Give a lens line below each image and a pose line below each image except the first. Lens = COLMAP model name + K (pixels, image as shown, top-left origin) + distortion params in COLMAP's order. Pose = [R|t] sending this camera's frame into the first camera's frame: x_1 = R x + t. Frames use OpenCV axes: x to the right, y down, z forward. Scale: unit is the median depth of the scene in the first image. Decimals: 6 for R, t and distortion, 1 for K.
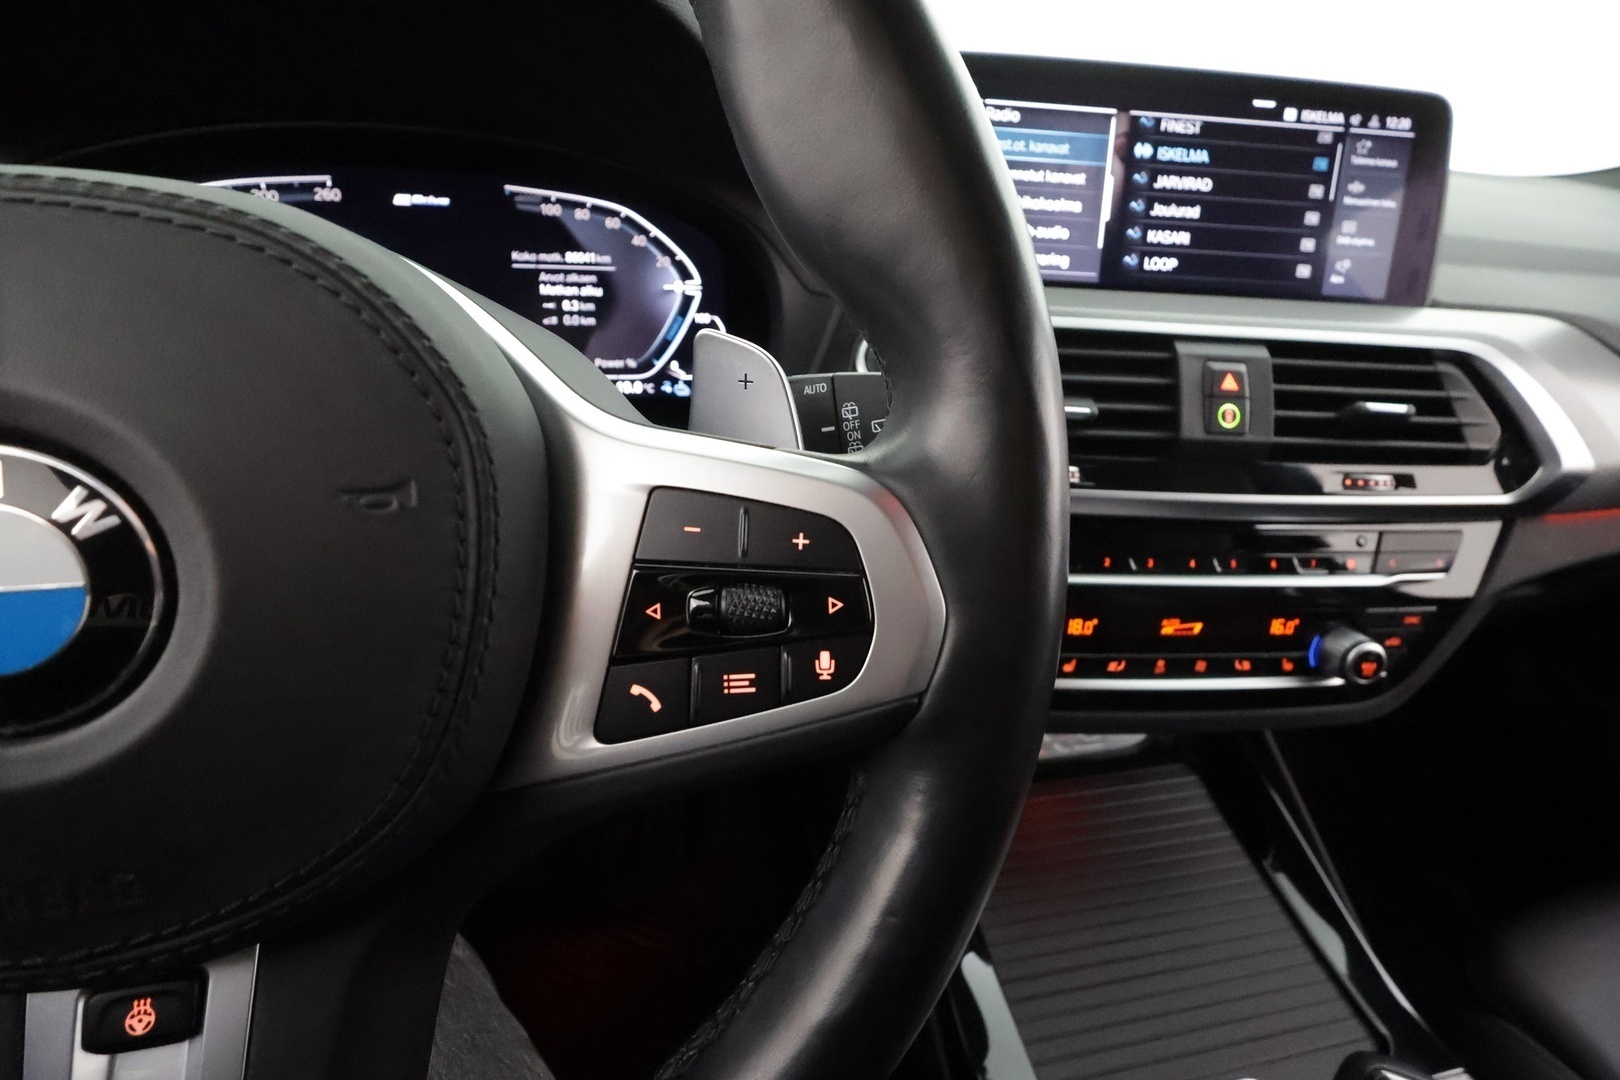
lens RADIAL K [[741.7, 0, 810.0], [0, 741.7, 540.0], [0, 0, 1]] dist [-0.002826, 0.001138]
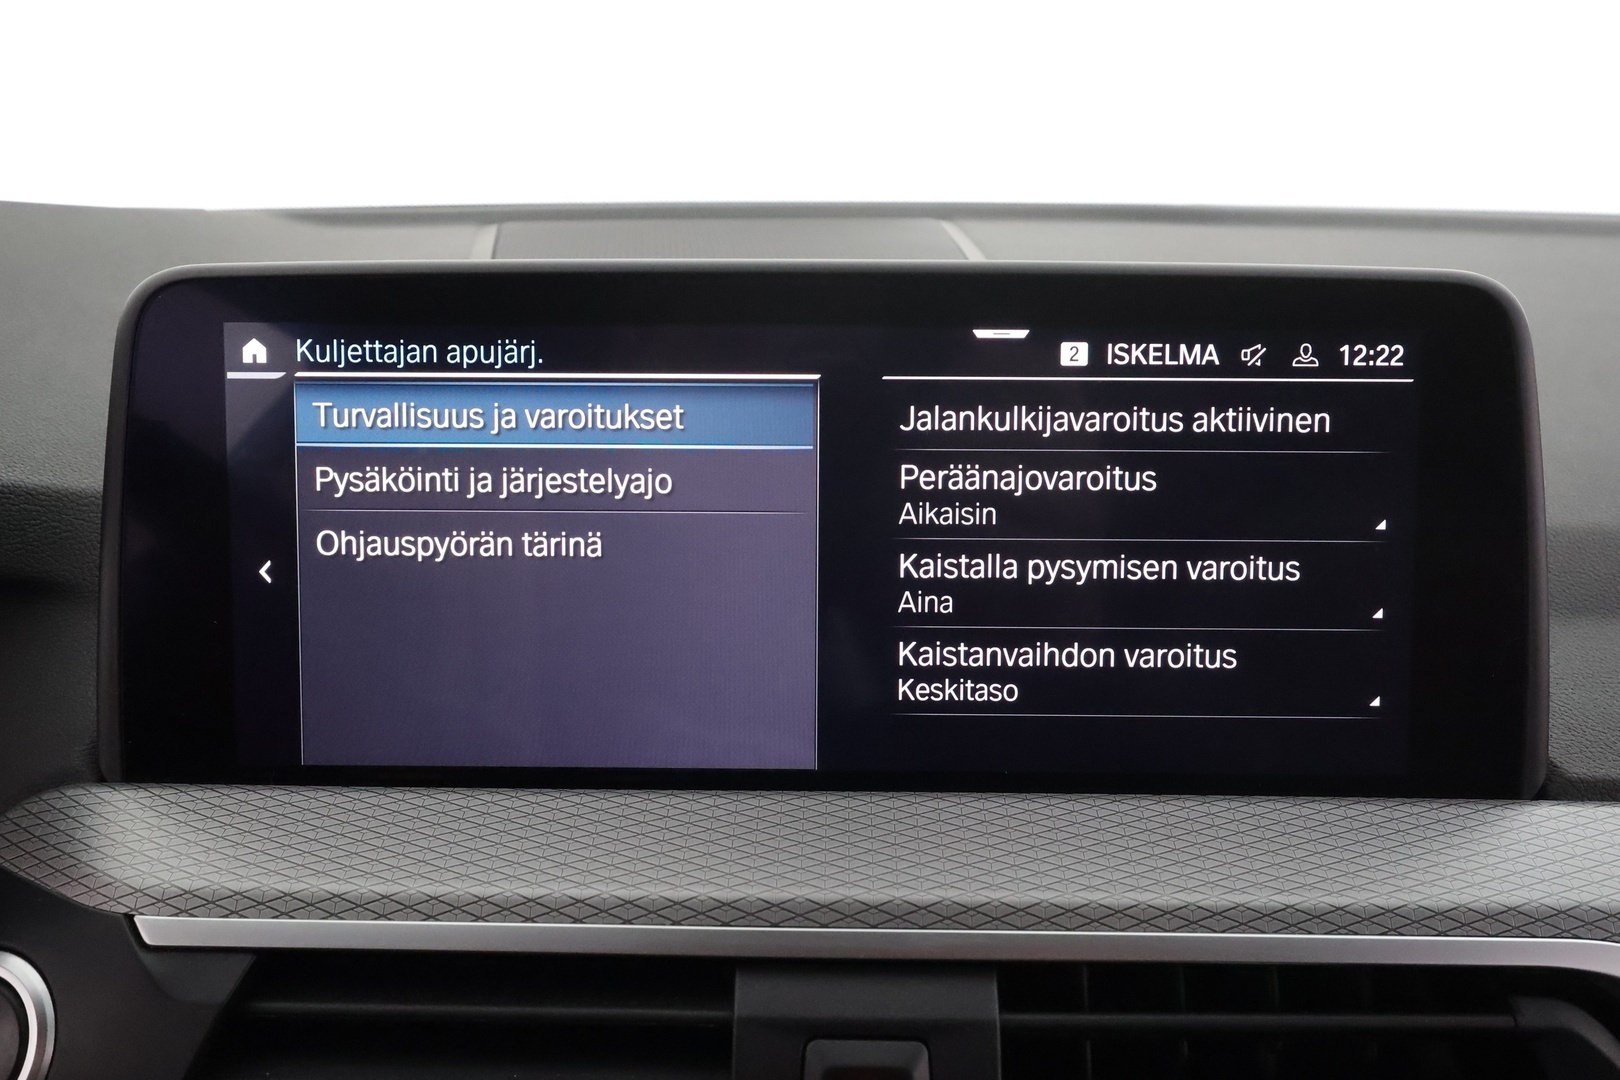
lens RADIAL K [[1337.8, 0, 809.0], [0, 1337.8, 541.3], [0, 0, 1]] dist [-0.001051, 0.000488]
pose [[0.993736, -0.024207, -0.109098, 0.581089], [0.006094, 0.986542, -0.163391, -0.357067], [0.111585, 0.161703, 0.980510, 0.292454]]
